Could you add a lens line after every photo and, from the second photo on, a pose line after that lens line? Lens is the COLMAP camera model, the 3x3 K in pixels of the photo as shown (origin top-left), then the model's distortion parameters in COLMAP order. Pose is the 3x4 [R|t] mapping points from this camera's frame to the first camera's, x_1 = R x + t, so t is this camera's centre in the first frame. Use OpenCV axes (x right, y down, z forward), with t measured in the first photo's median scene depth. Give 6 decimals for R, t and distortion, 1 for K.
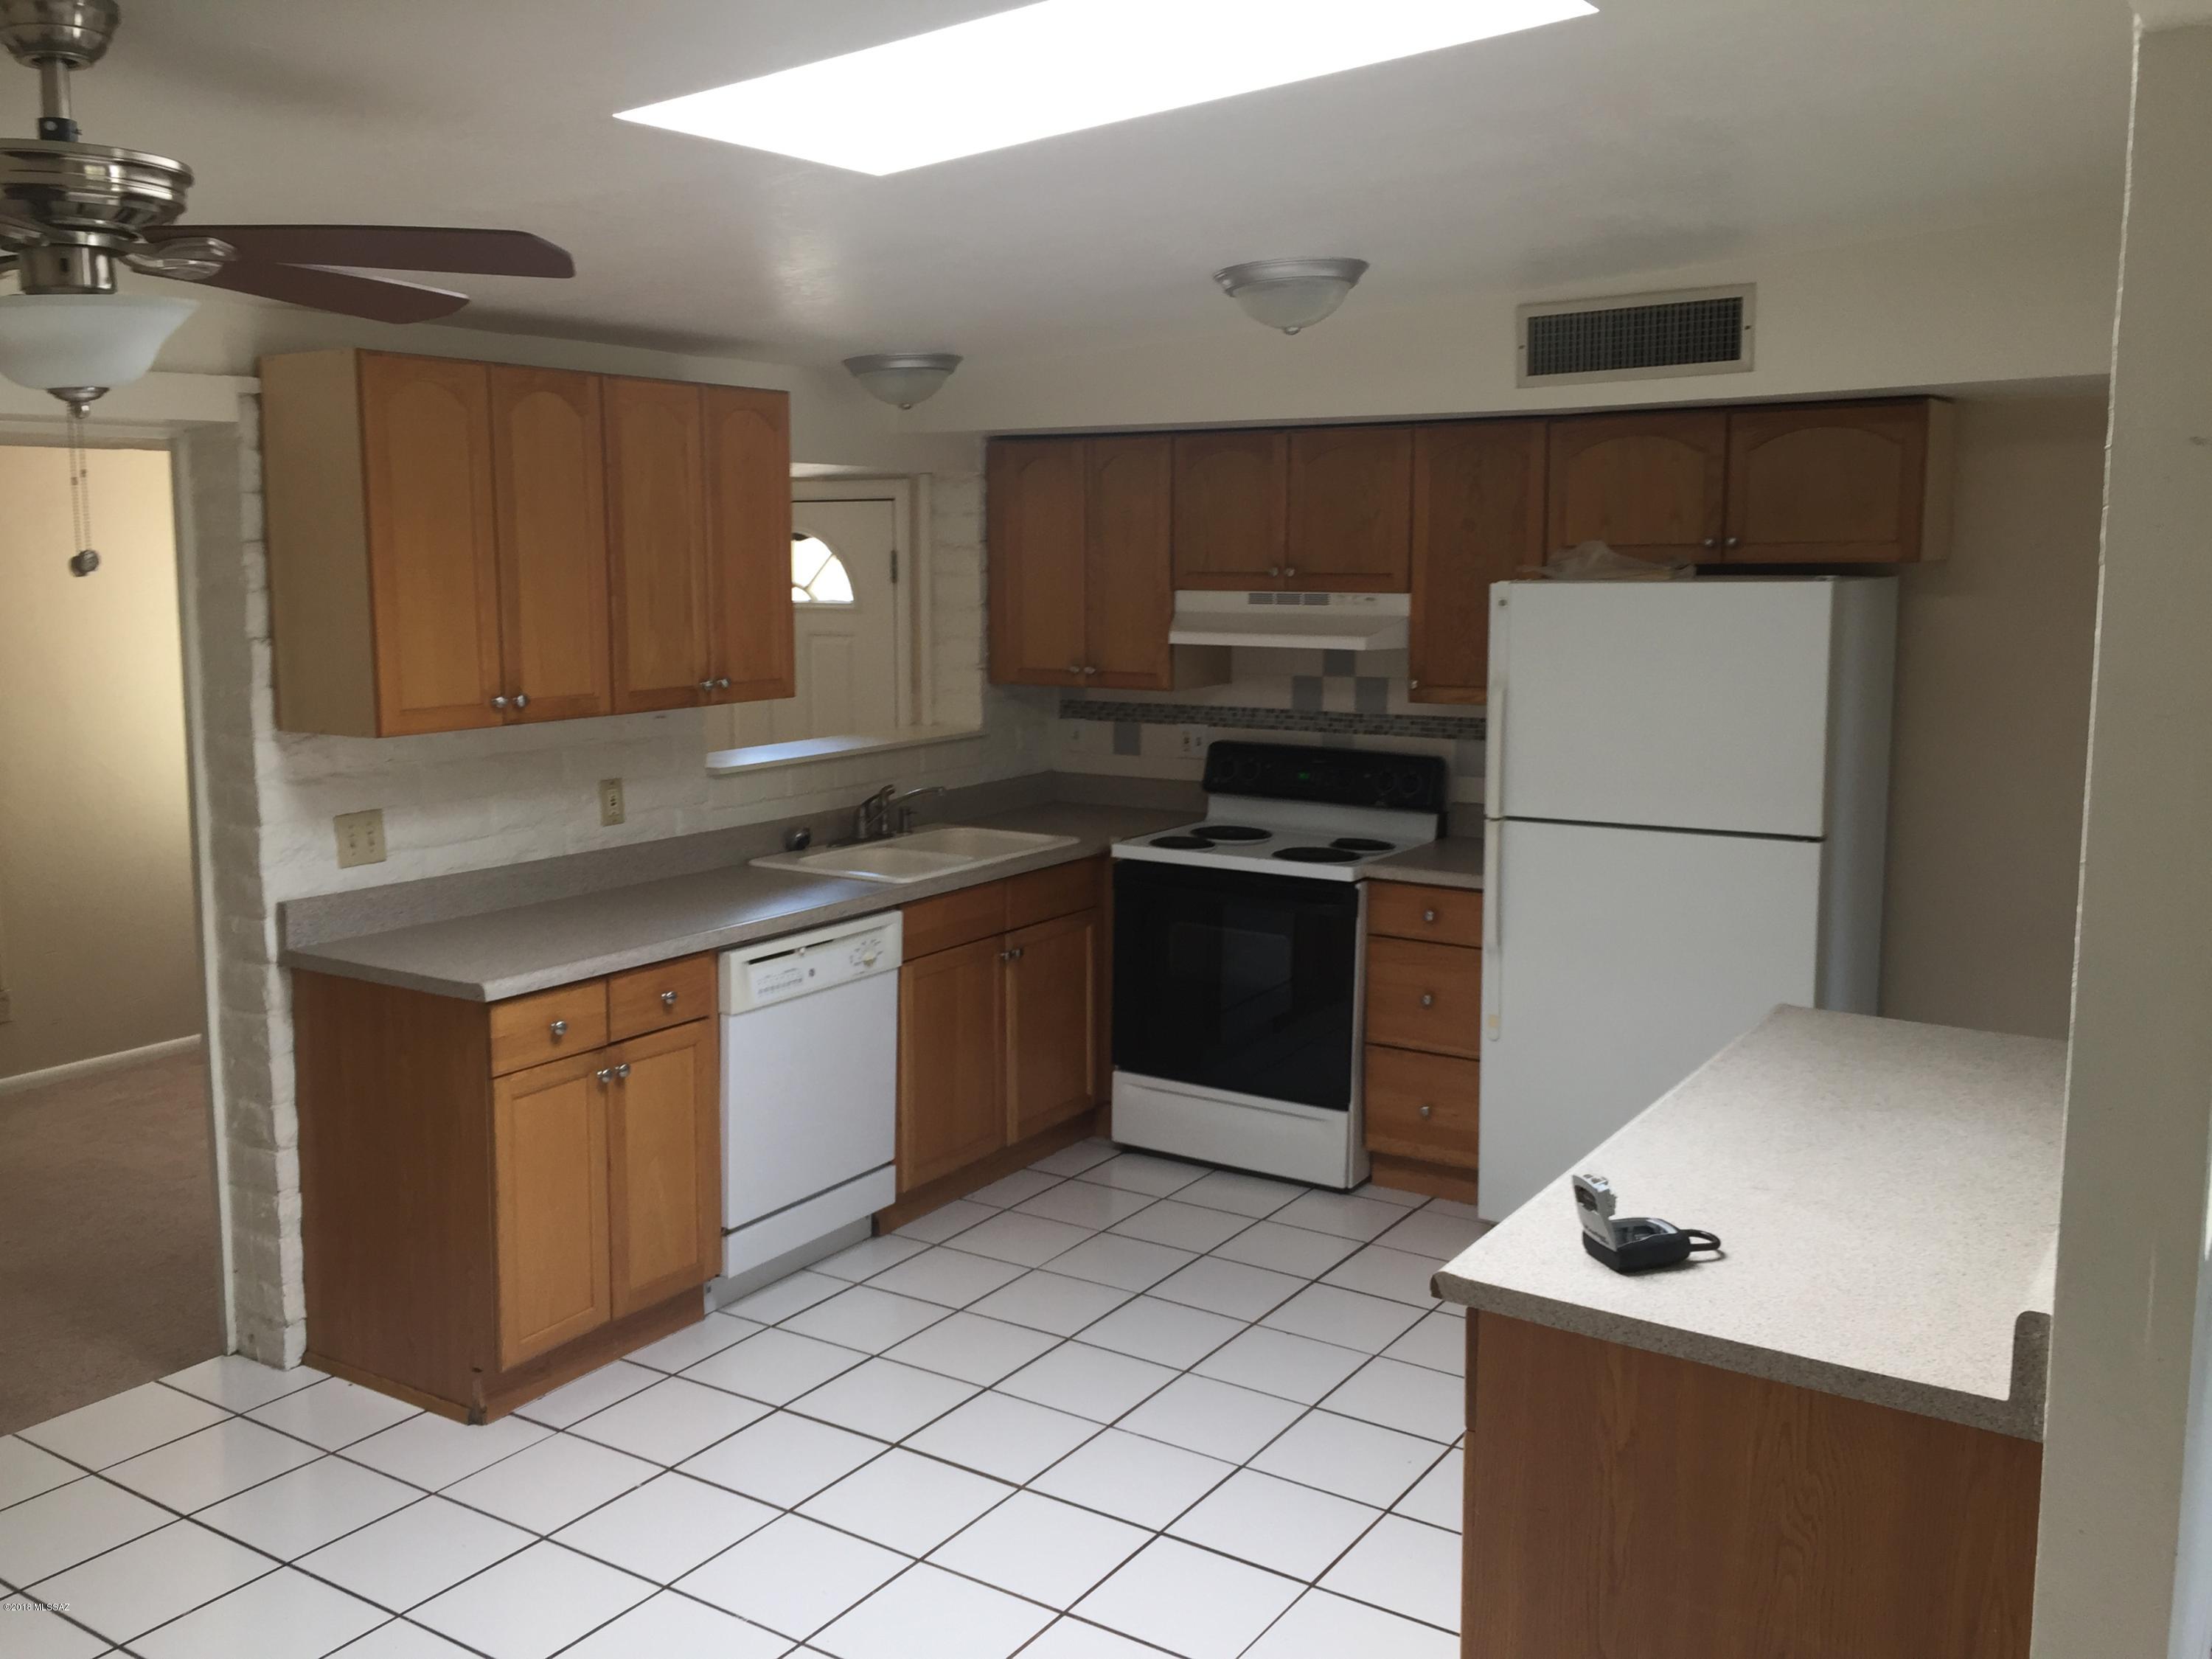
lens RADIAL K [[1901.3, 0, 1112.6], [0, 1901.3, 789.0], [0, 0, 1]] dist [0.059956, -0.101542]
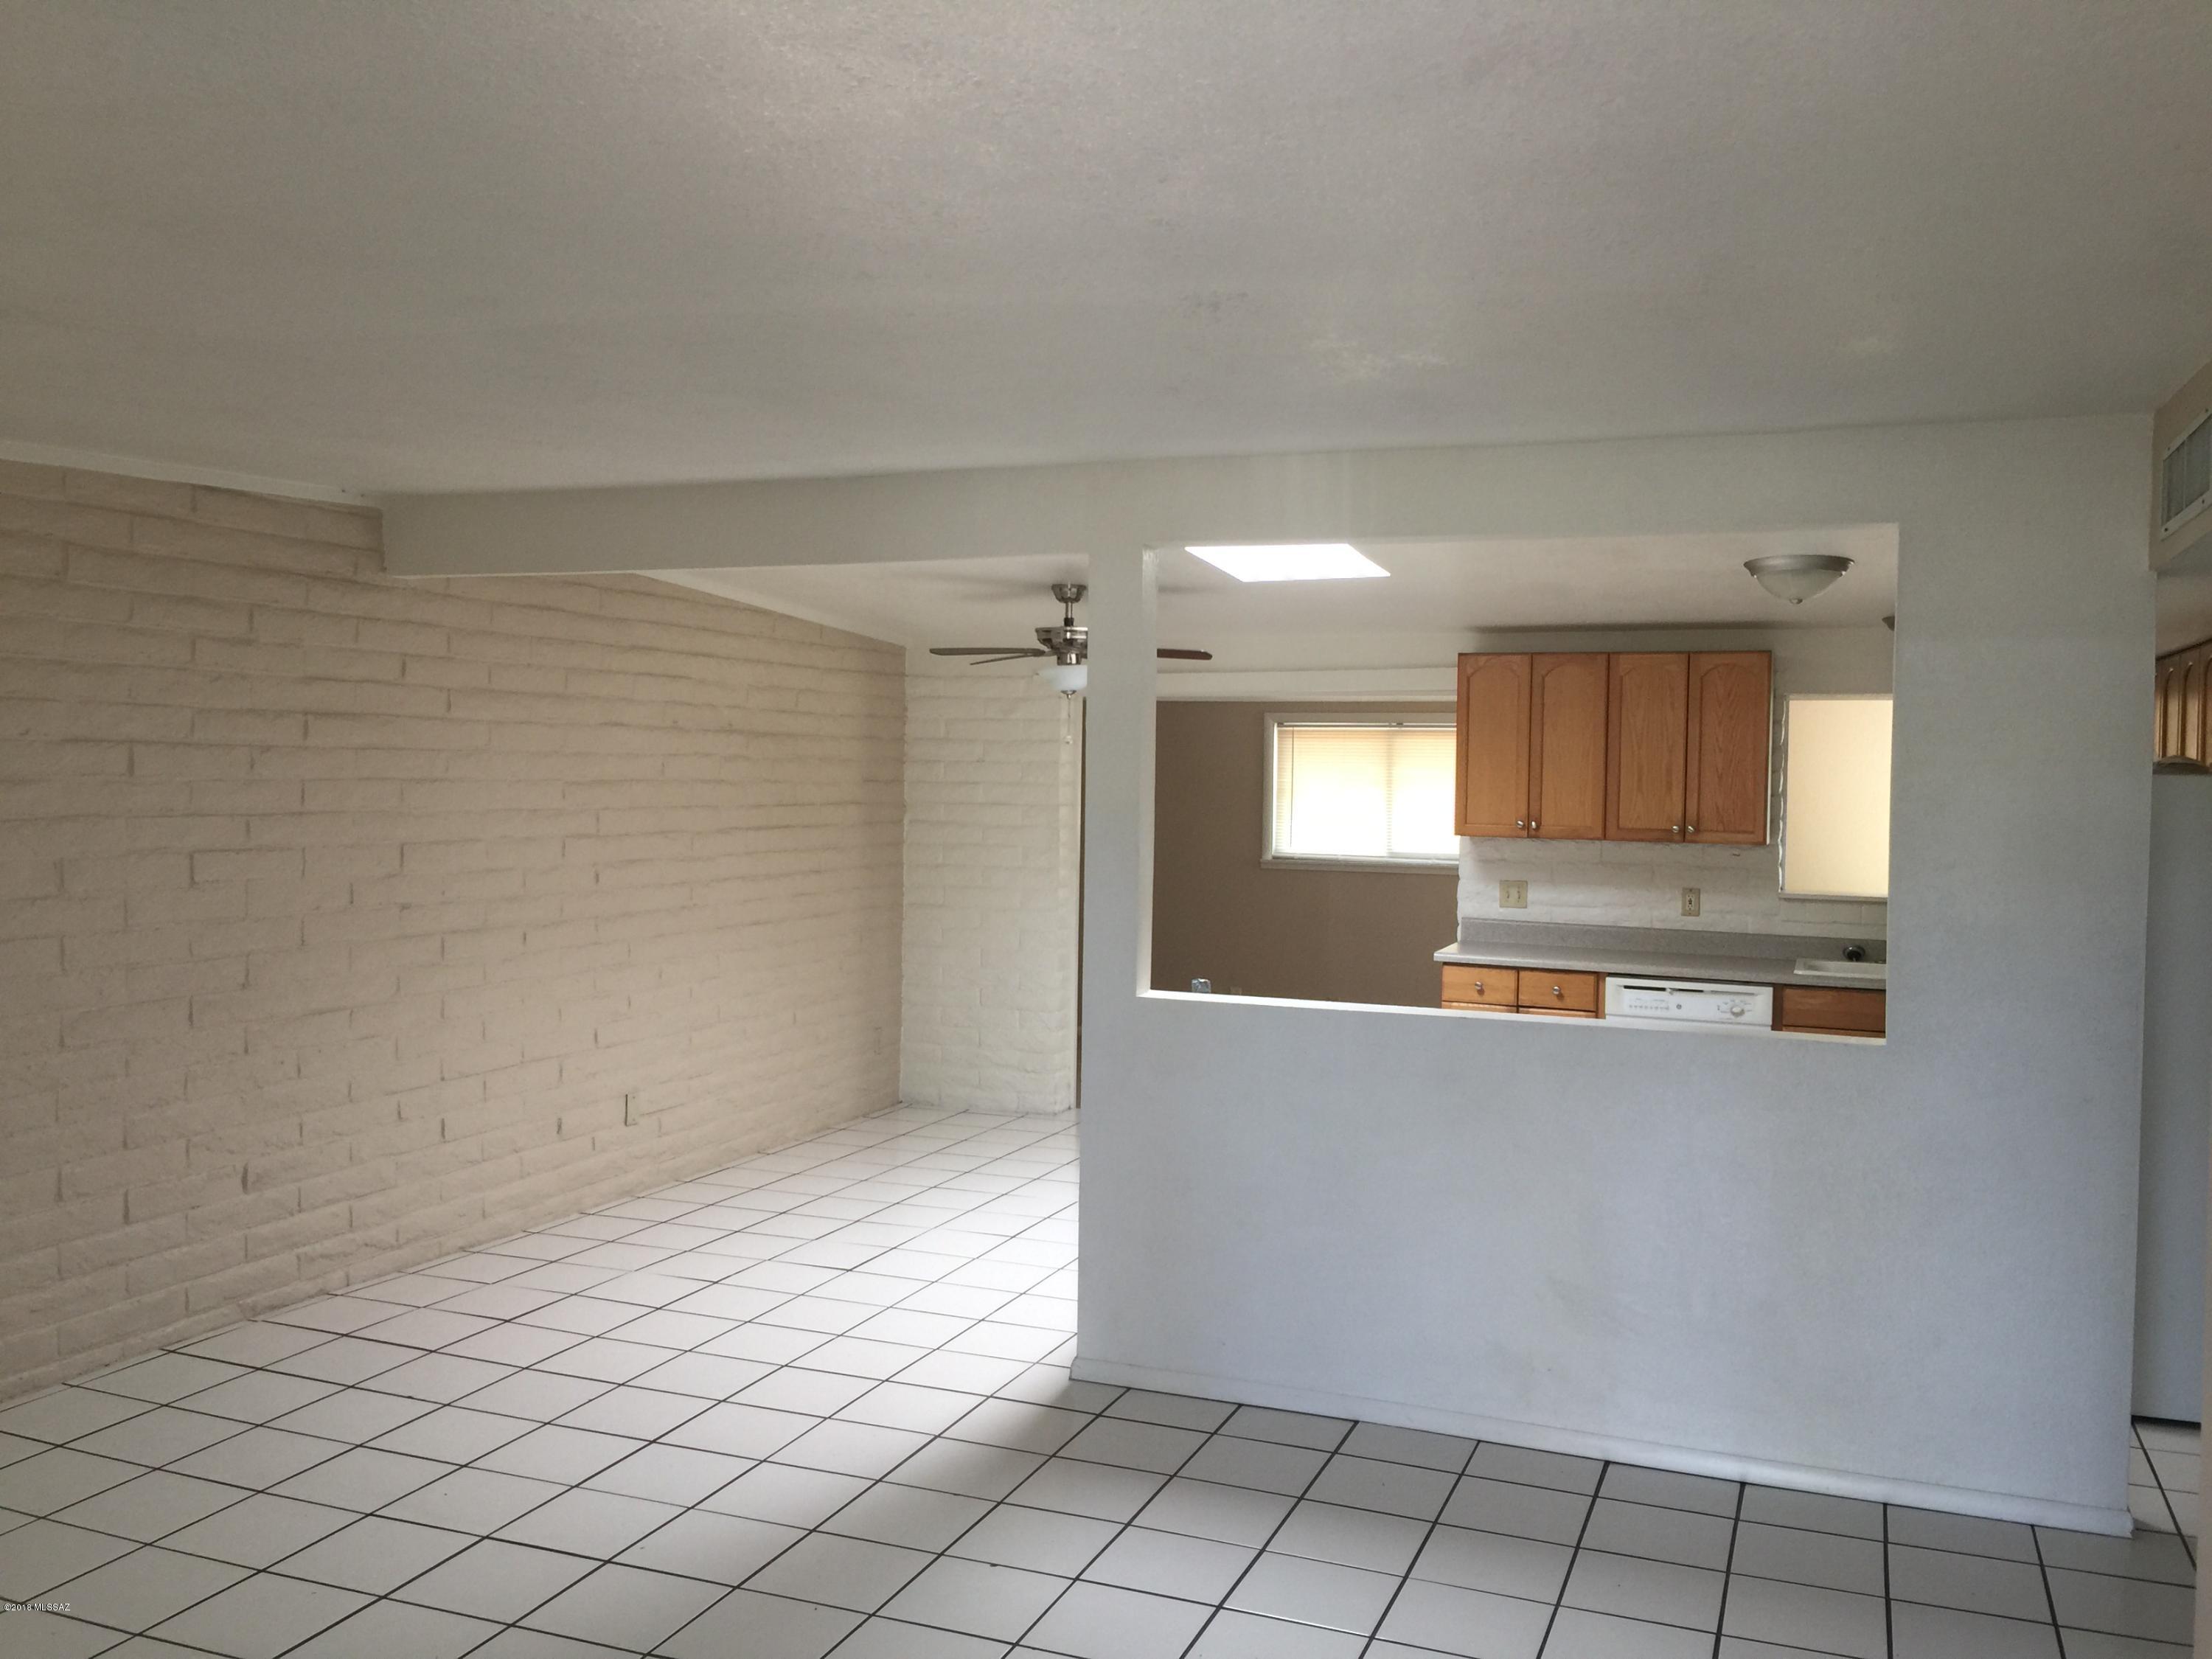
lens RADIAL K [[1901.3, 0, 1106.2], [0, 1901.3, 827.5], [0, 0, 1]] dist [0.059956, -0.101542]
pose [[0.189751, 0.036780, -0.981143, 1.348499], [-0.142078, 0.989809, 0.009628, -0.001092], [0.971498, 0.137571, 0.193043, 0.191160]]
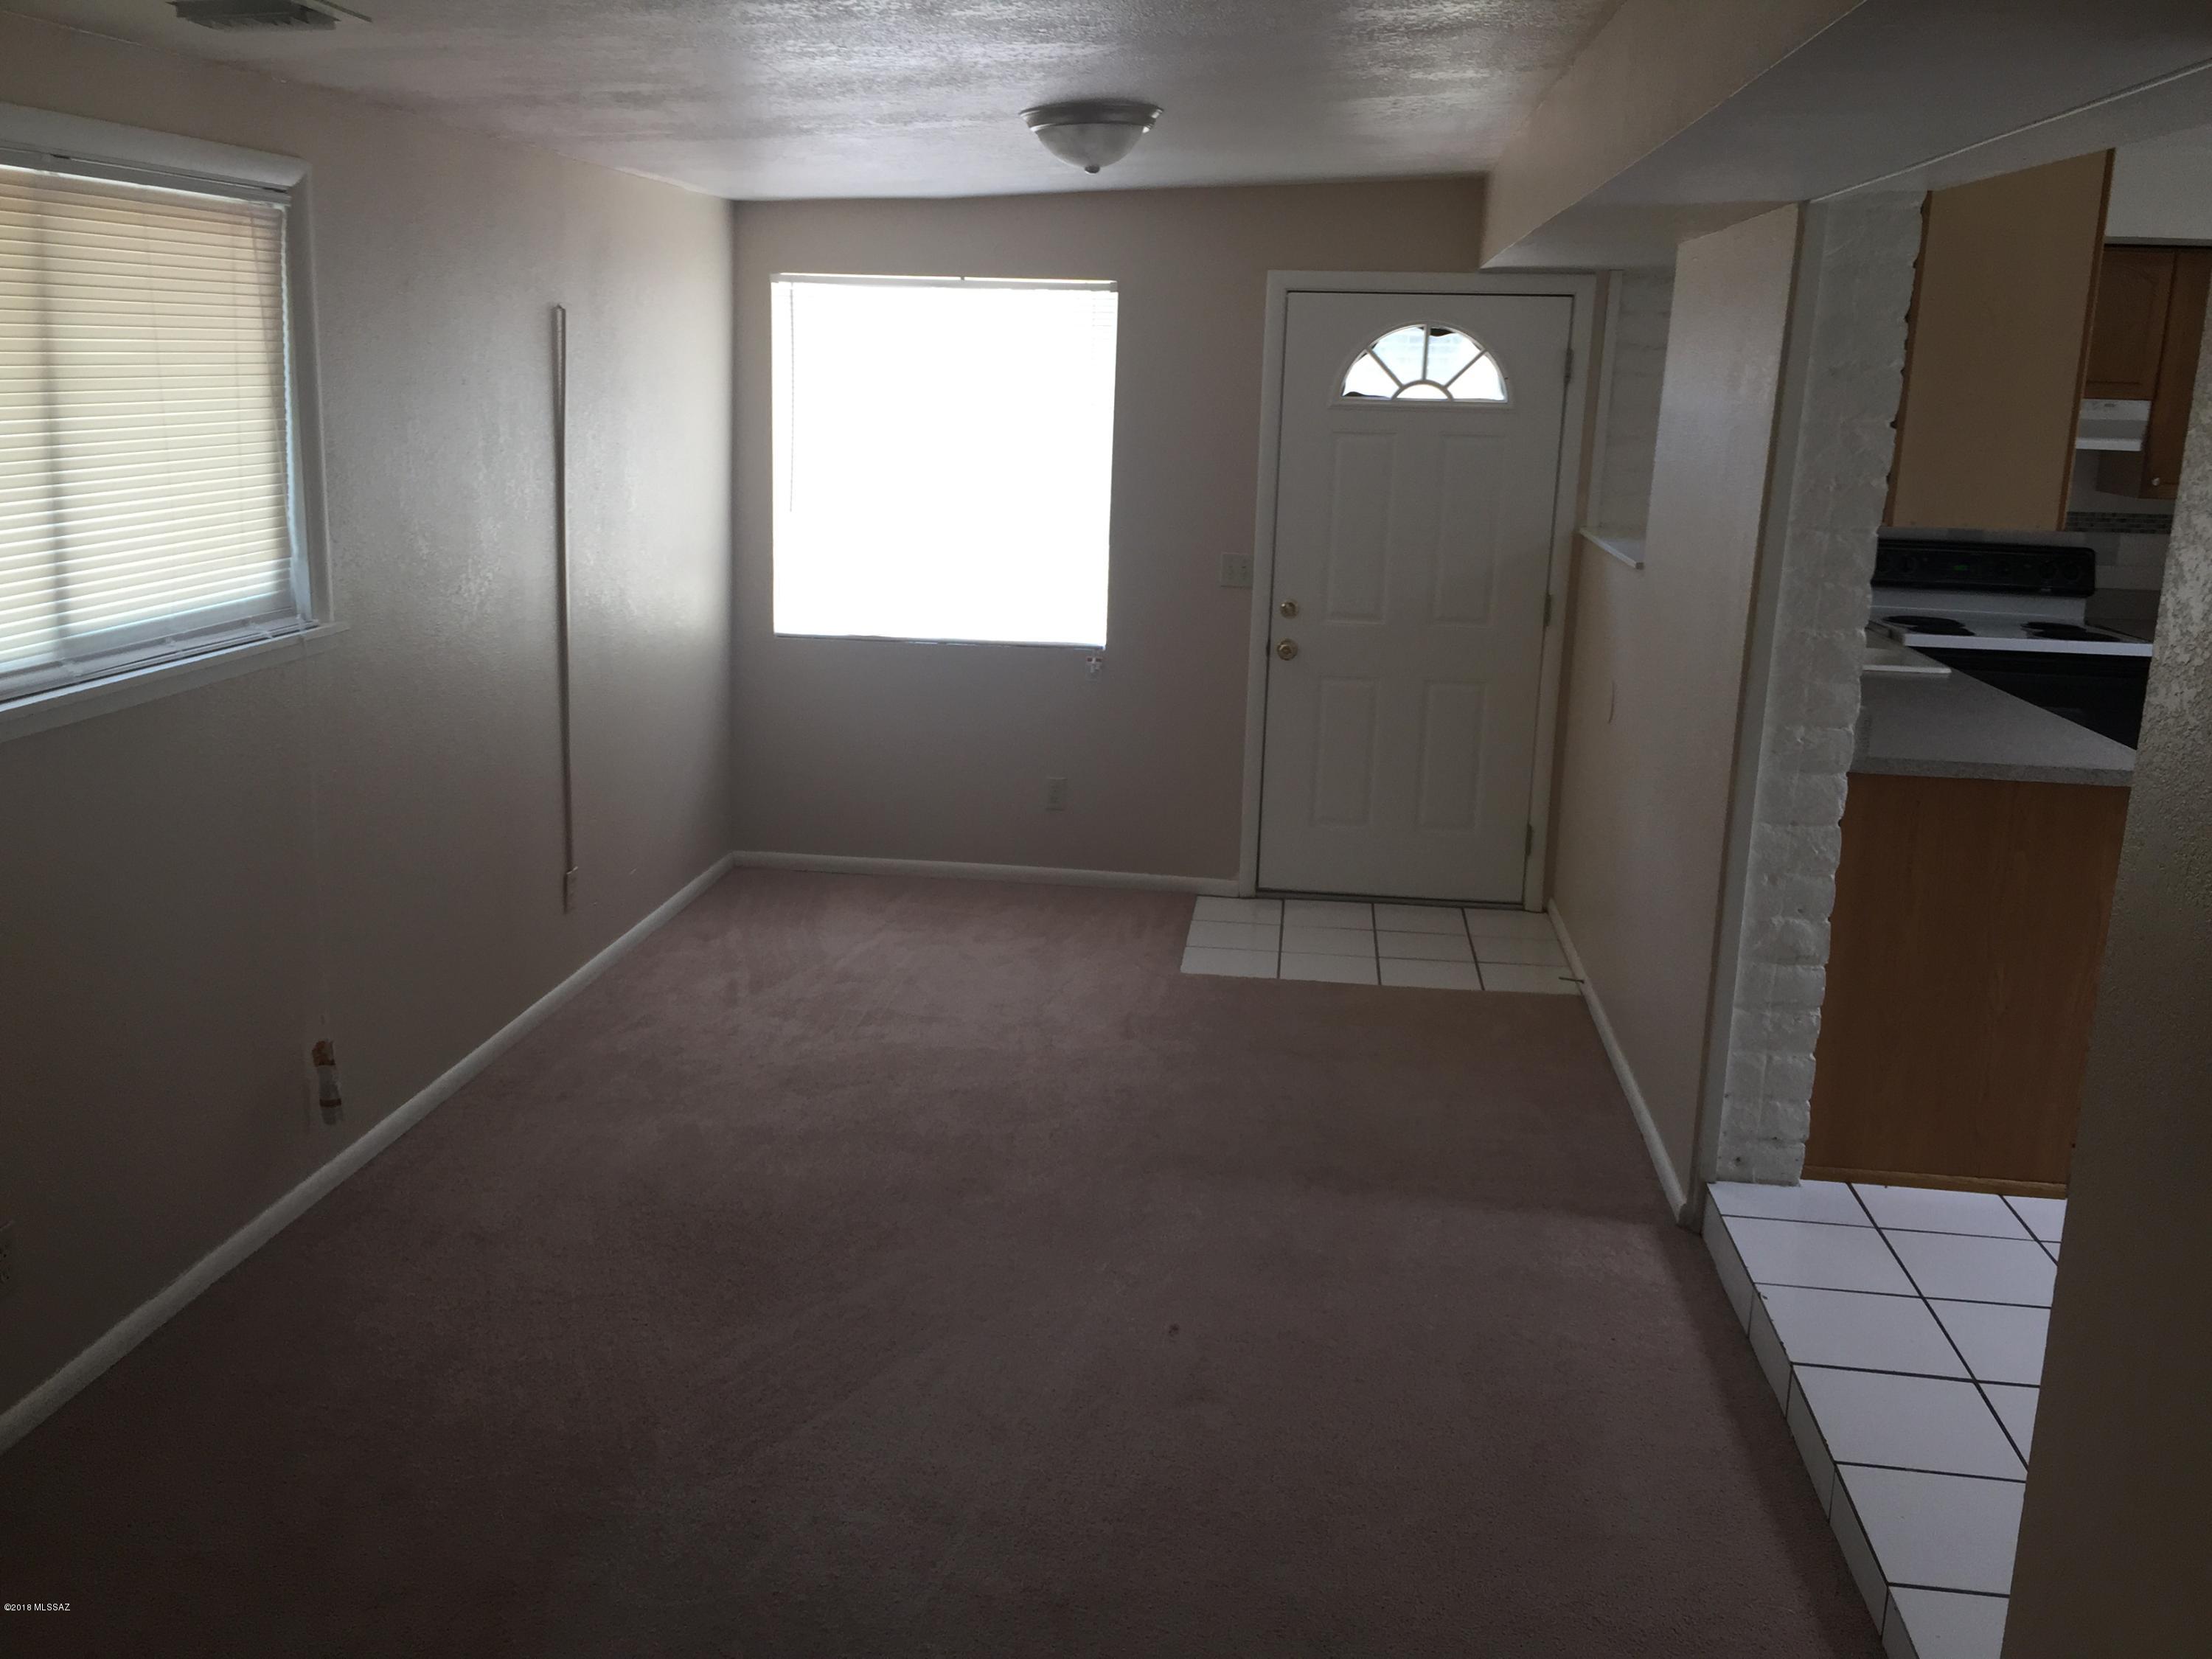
lens RADIAL K [[1901.3, 0, 1057.4], [0, 1901.3, 801.7], [0, 0, 1]] dist [0.059956, -0.101542]
pose [[0.905573, -0.069662, 0.418431, -1.093794], [0.026881, 0.993865, 0.107287, -0.007124], [-0.423337, -0.085908, 0.901890, 0.273726]]
